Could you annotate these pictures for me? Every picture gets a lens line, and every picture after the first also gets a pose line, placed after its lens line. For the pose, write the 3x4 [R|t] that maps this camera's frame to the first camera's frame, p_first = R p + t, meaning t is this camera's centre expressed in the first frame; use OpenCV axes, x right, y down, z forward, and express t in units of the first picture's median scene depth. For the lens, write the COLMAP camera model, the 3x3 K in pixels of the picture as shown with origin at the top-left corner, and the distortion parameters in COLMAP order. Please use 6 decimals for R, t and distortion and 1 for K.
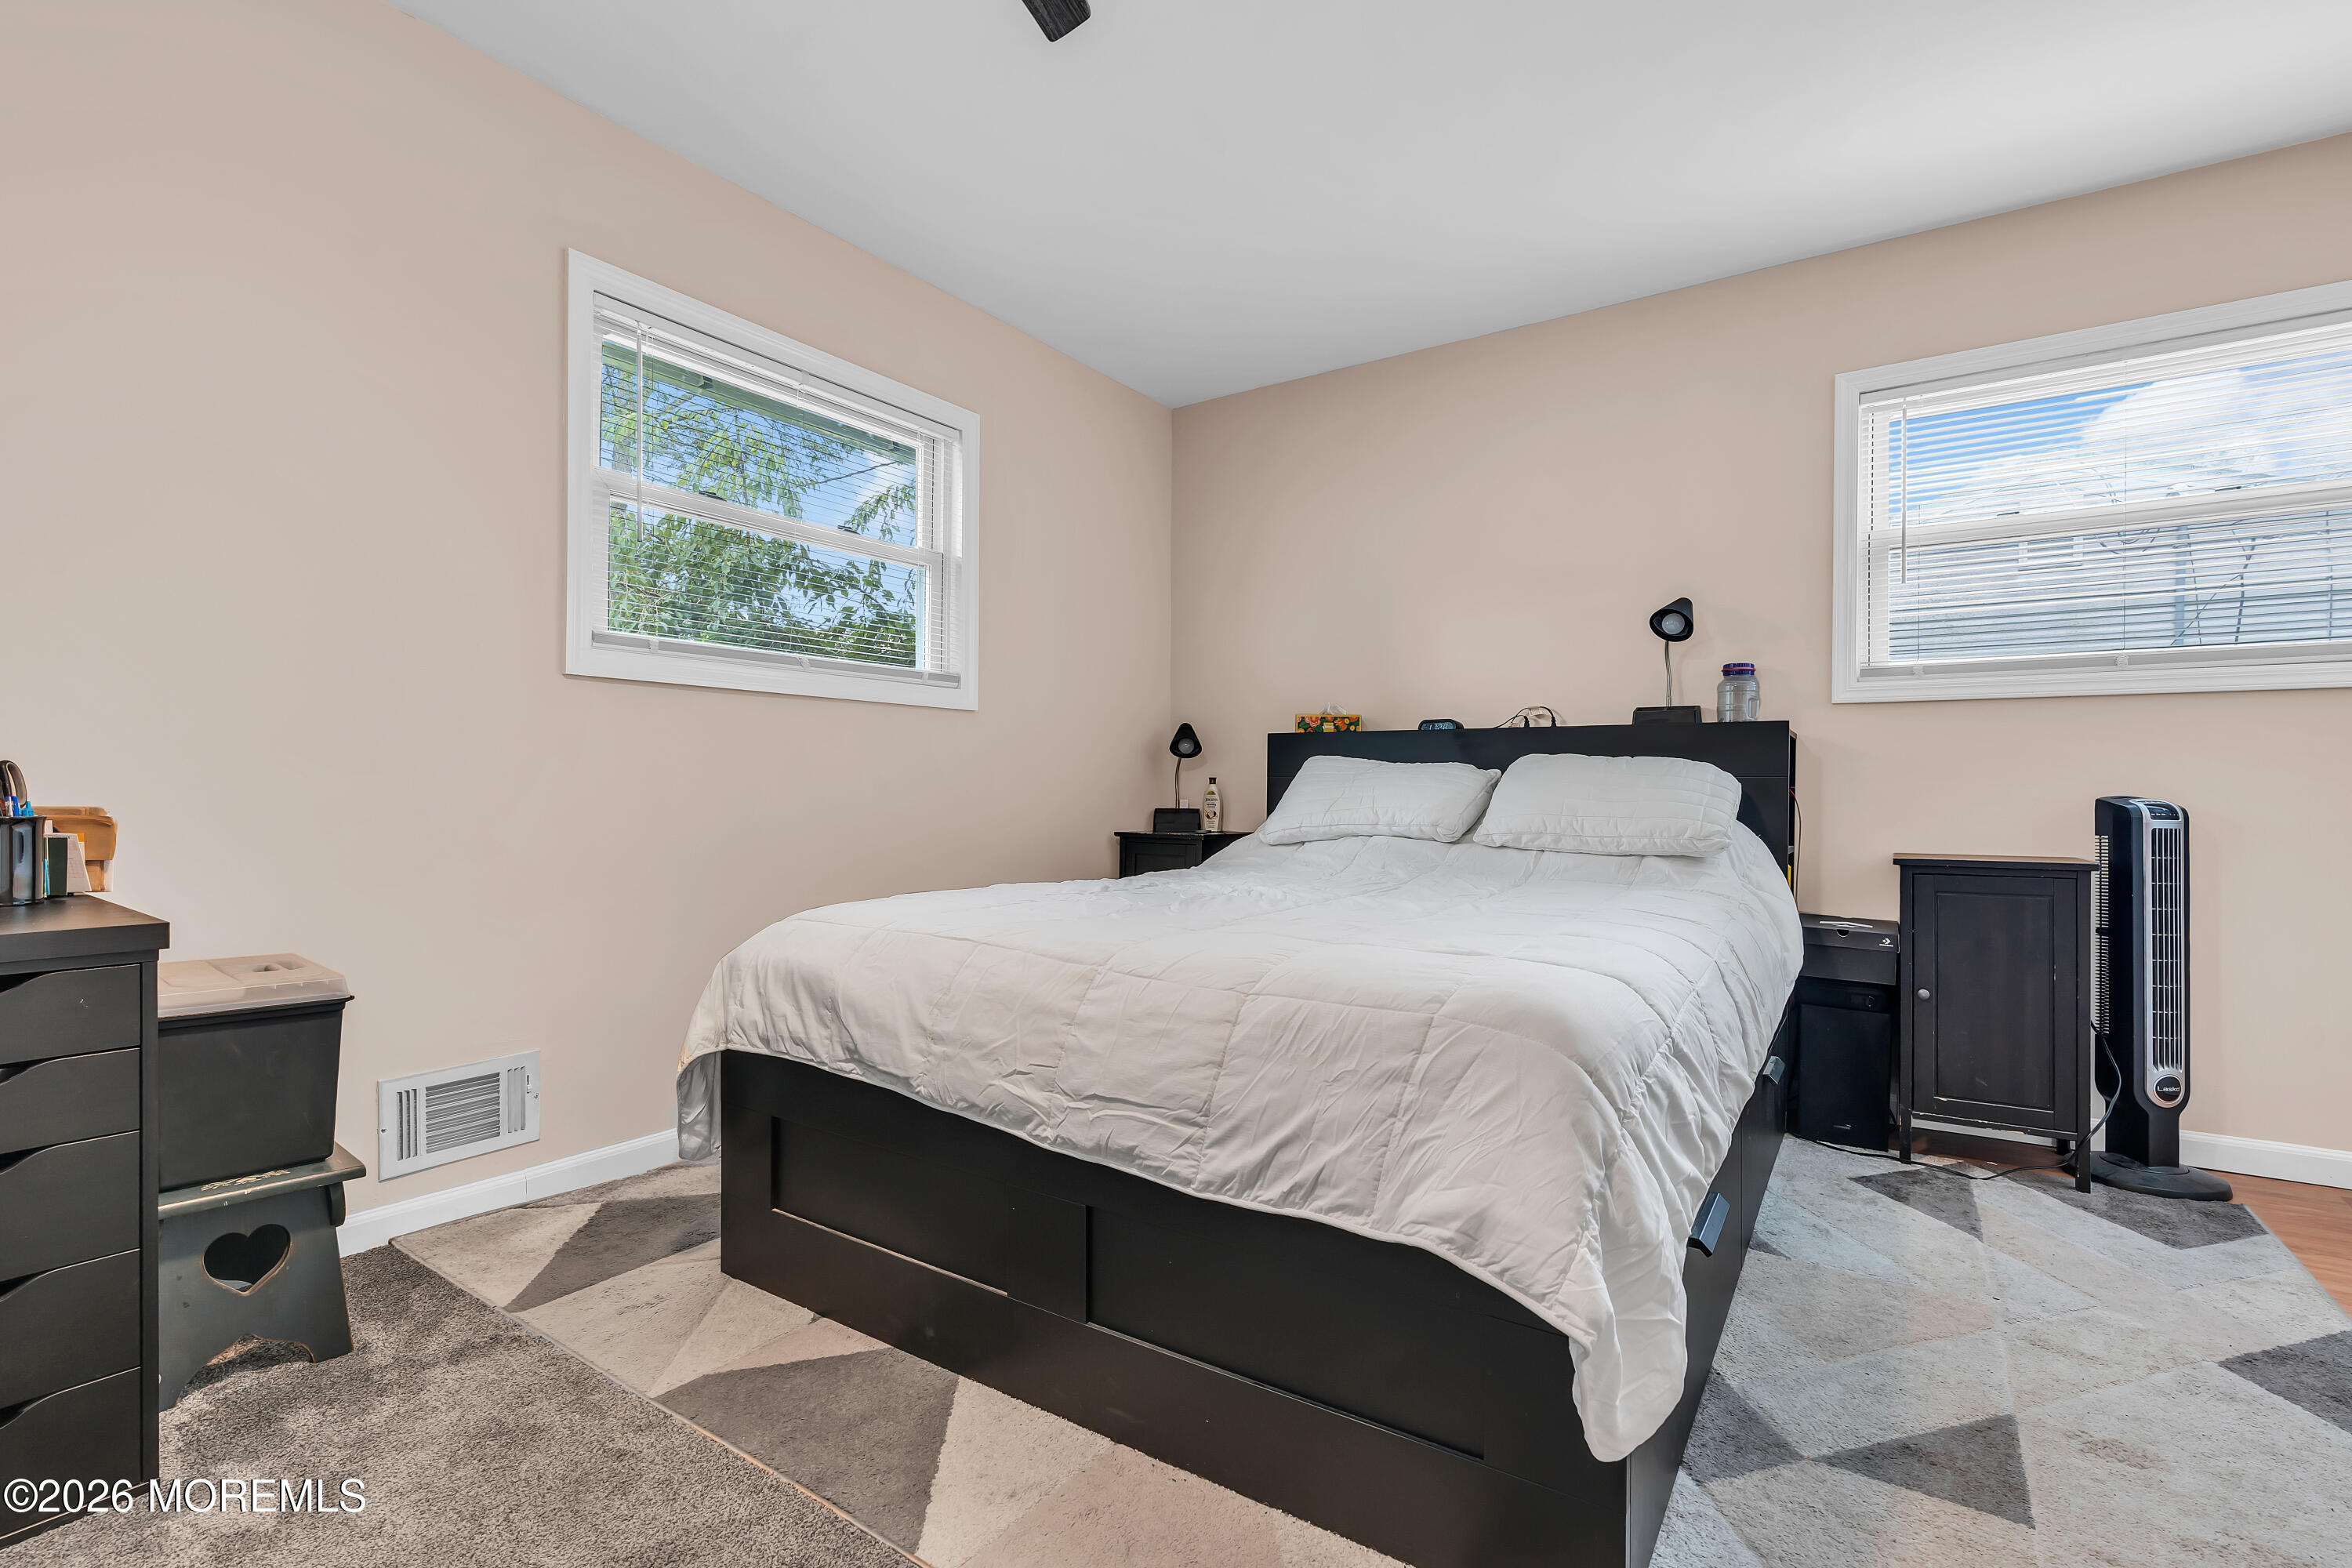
lens RADIAL K [[1074.8, 0, 1176.7], [0, 1074.8, 795.4], [0, 0, 1]] dist [-0.014147, 0.006232]
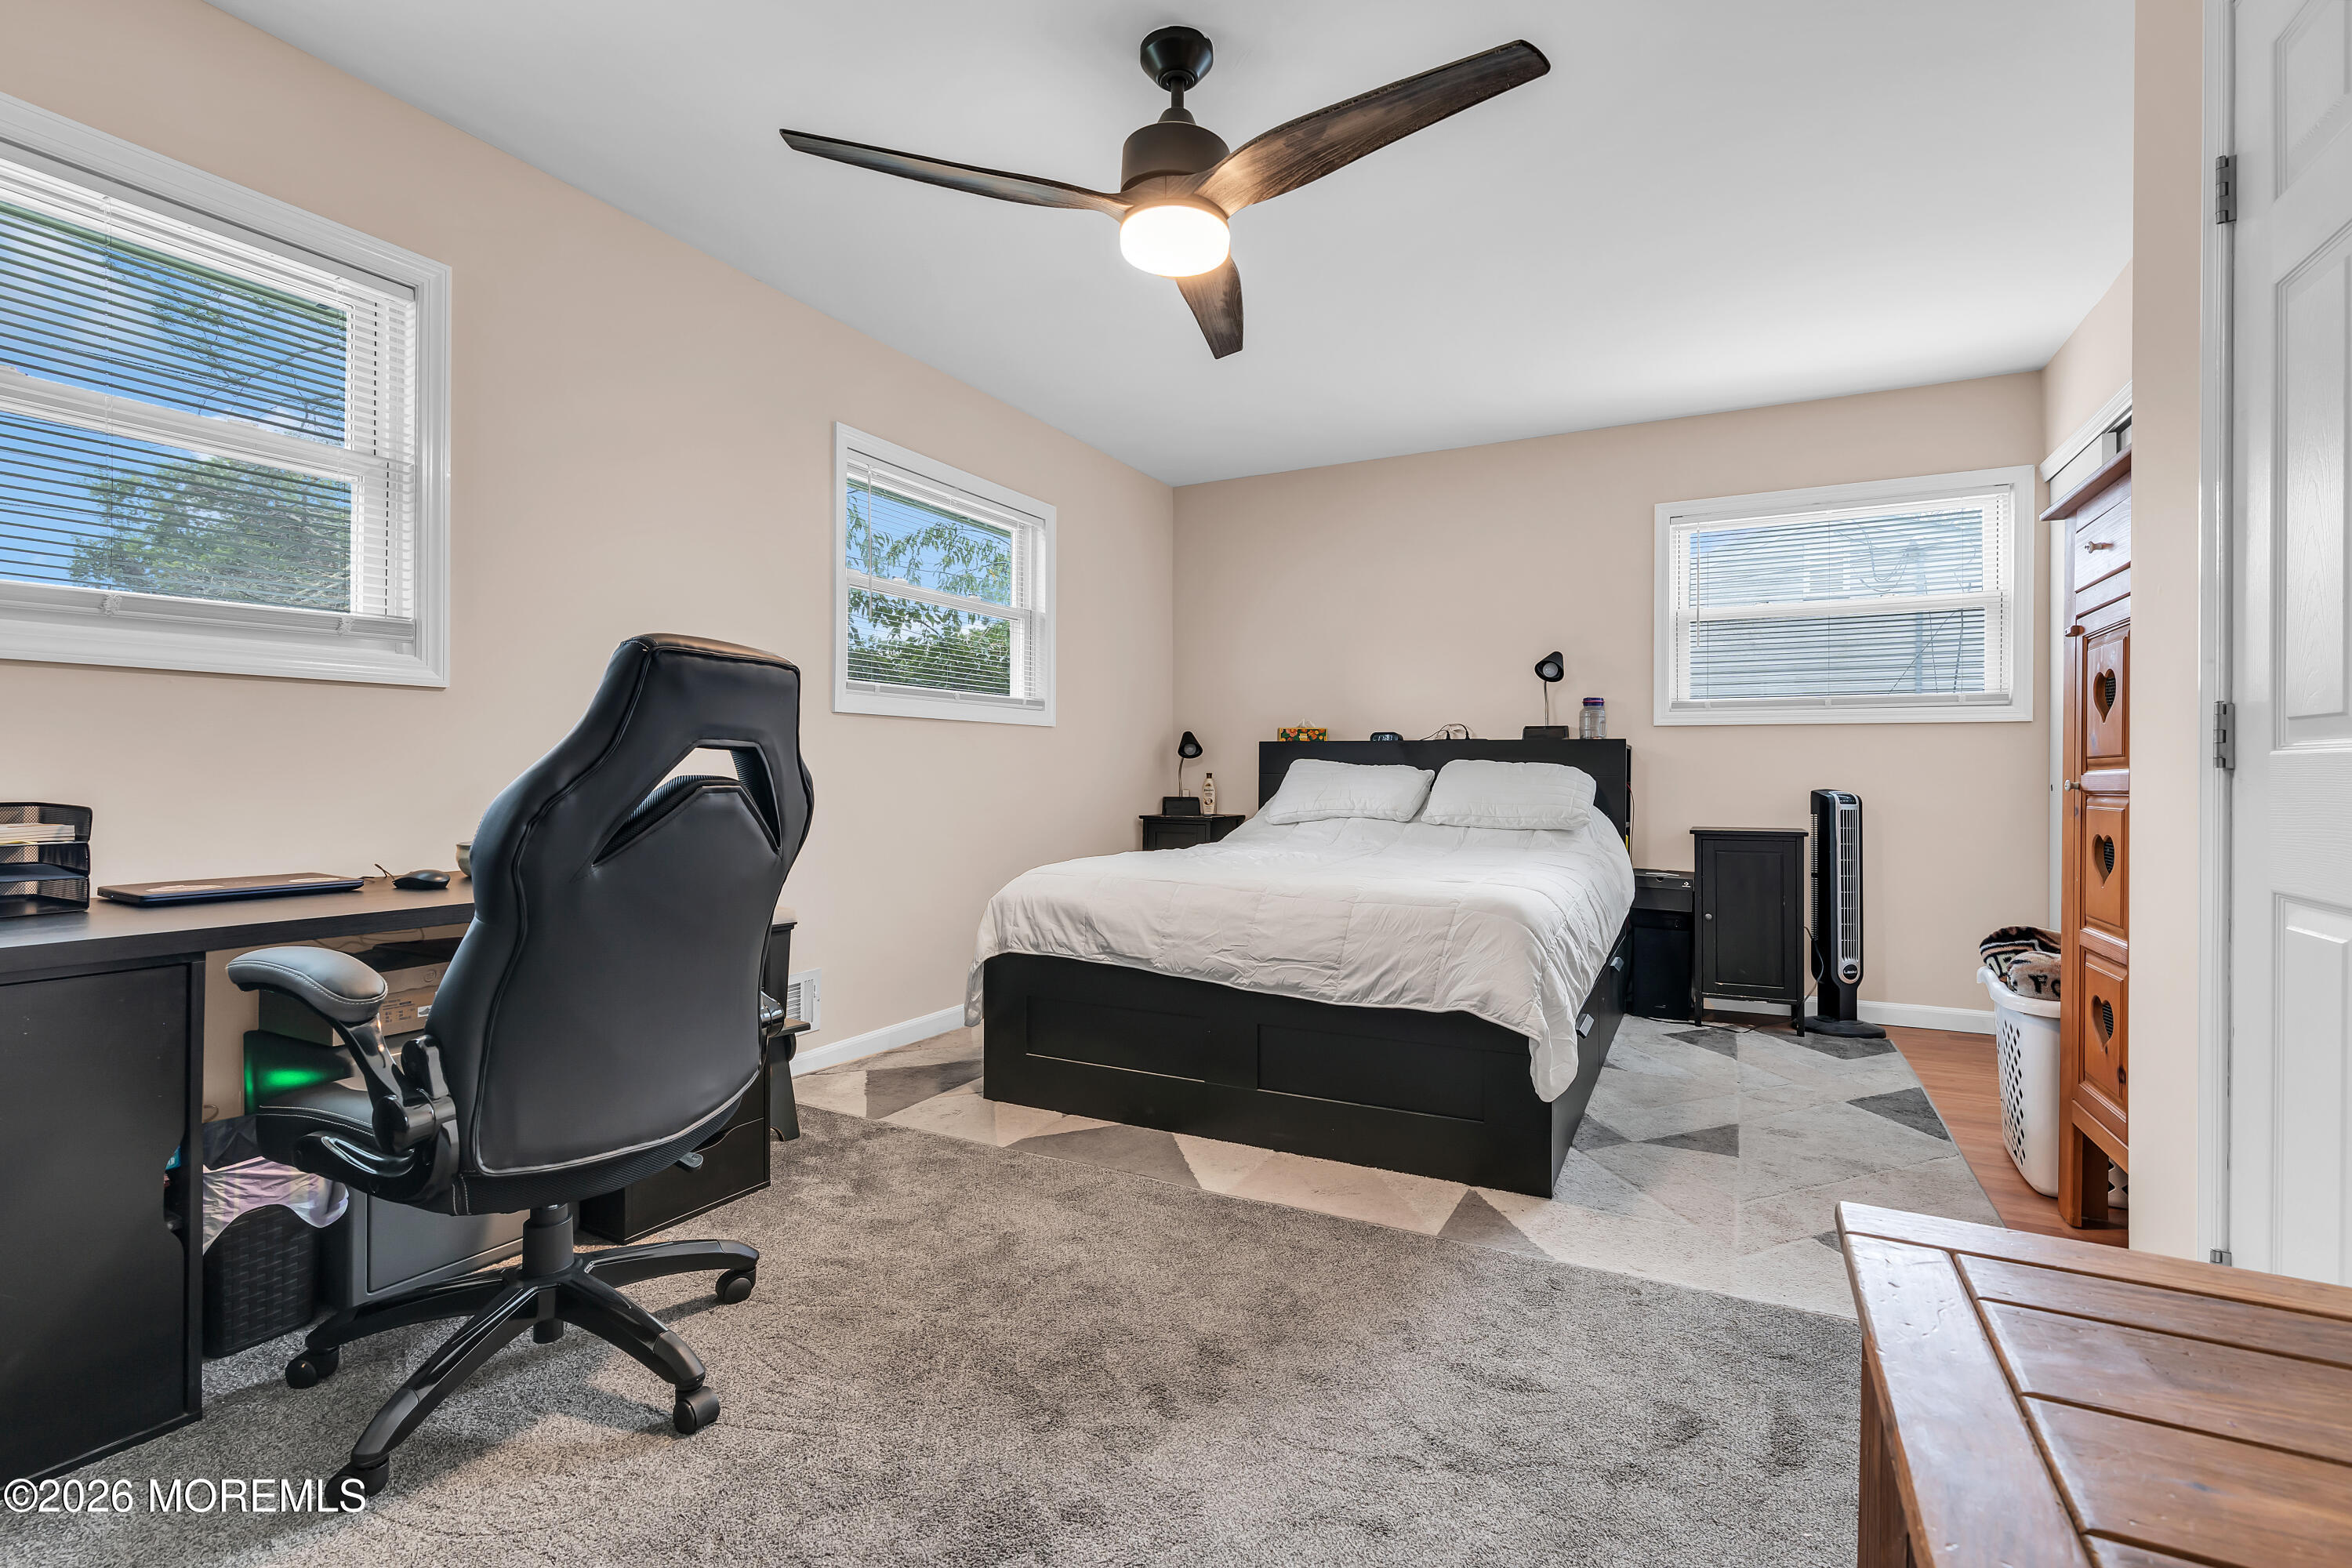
lens RADIAL K [[1058.8, 0, 1172.5], [0, 1058.8, 773.9], [0, 0, 1]] dist [-0.007733, 0.000809]
pose [[0.993963, -0.002878, 0.109681, -0.258826], [0.003088, 0.999994, -0.001744, -0.023431], [-0.109675, 0.002072, 0.993965, -0.469255]]
